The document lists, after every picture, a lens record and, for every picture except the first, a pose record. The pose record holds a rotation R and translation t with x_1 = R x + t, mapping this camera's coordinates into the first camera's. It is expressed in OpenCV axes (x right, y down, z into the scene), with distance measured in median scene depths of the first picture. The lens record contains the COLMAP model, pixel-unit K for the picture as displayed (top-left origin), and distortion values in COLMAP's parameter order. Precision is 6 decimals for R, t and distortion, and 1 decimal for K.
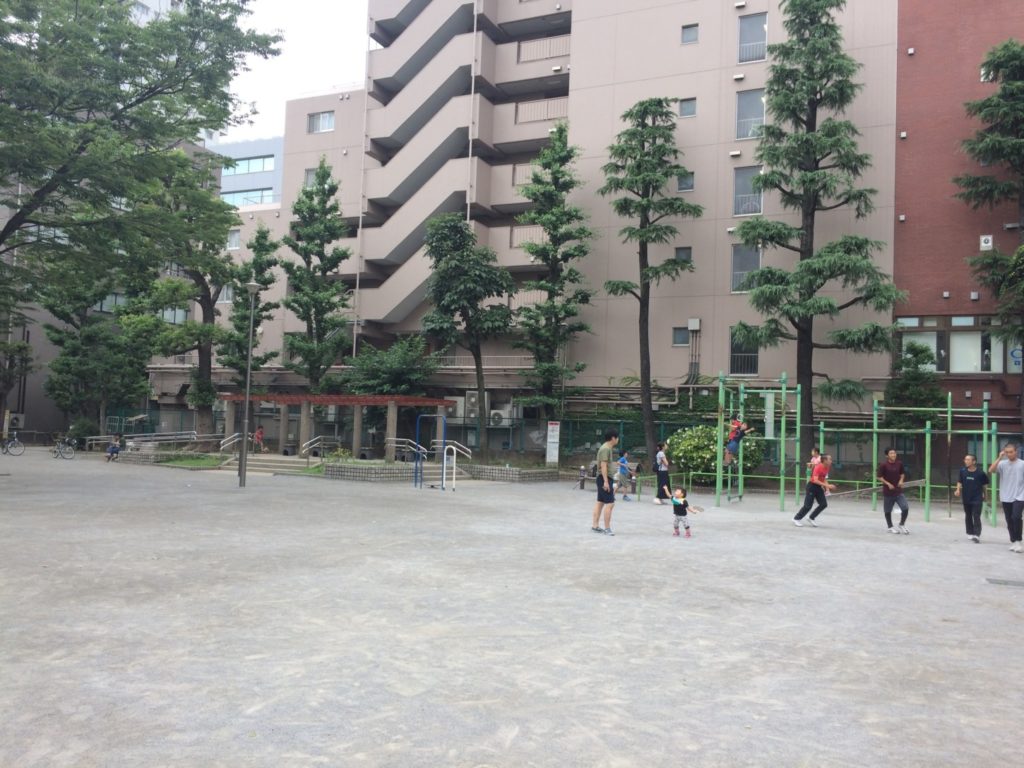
lens RADIAL K [[862.4, 0, 499.1], [0, 862.4, 380.8], [0, 0, 1]] dist [0.073046, -0.112680]
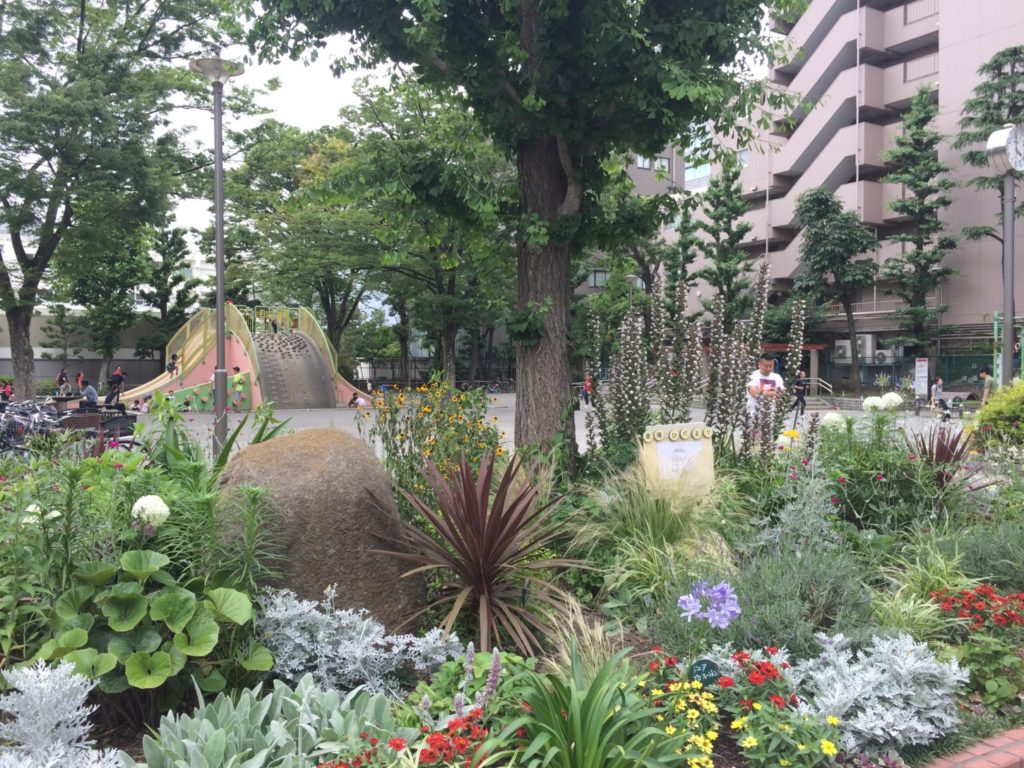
lens RADIAL K [[856.7, 0, 512.0], [0, 856.7, 384.0], [0, 0, 1]] dist [0.075770, -0.110682]
pose [[0.831073, -0.027404, -0.555488, 0.264693], [0.065364, 0.996676, 0.048623, -0.010067], [0.552309, -0.076718, 0.830102, -0.250742]]
